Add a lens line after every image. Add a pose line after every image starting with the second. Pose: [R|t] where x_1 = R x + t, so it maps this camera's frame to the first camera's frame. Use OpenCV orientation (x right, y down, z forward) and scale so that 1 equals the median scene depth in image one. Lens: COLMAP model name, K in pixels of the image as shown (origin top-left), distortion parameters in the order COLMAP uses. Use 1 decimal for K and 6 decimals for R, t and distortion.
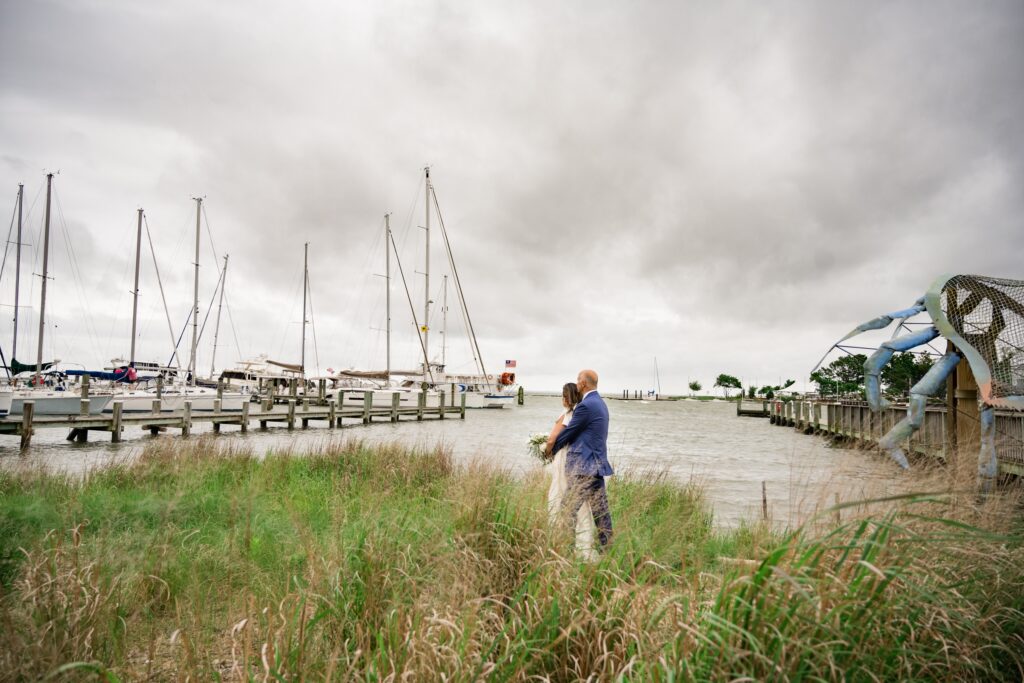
lens RADIAL K [[699.2, 0, 516.6], [0, 699.2, 331.2], [0, 0, 1]] dist [-0.009287, 0.003238]
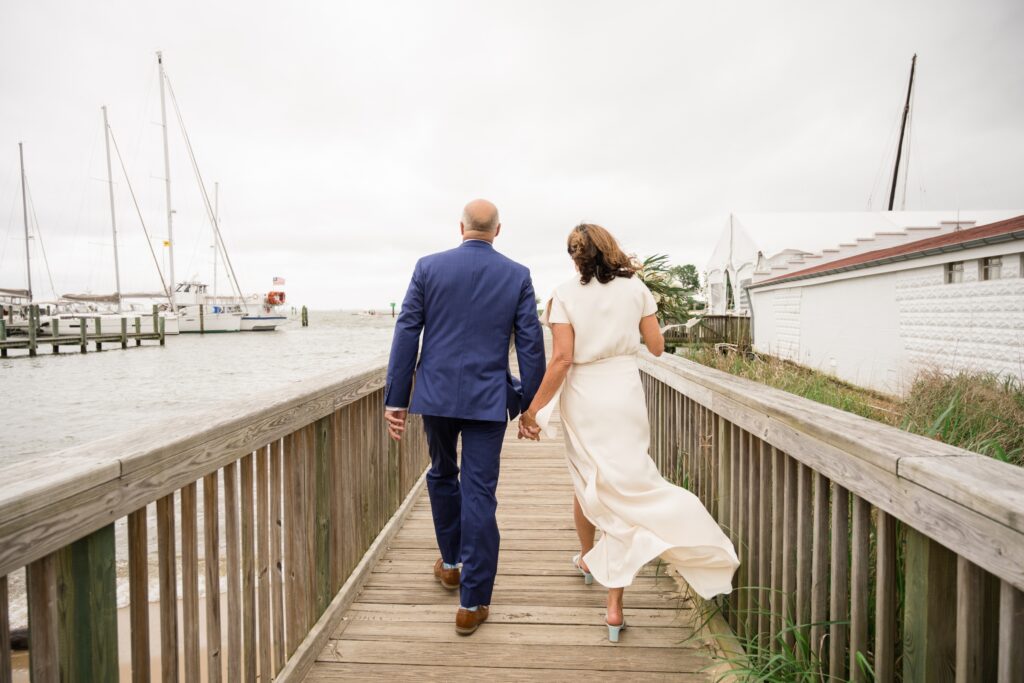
lens RADIAL K [[699.2, 0, 515.8], [0, 699.2, 345.2], [0, 0, 1]] dist [-0.009287, 0.003238]
pose [[0.979797, -0.041334, 0.195675, 0.132057], [0.013861, 0.990091, 0.139738, 0.007731], [-0.199512, -0.134203, 0.970662, 0.058037]]
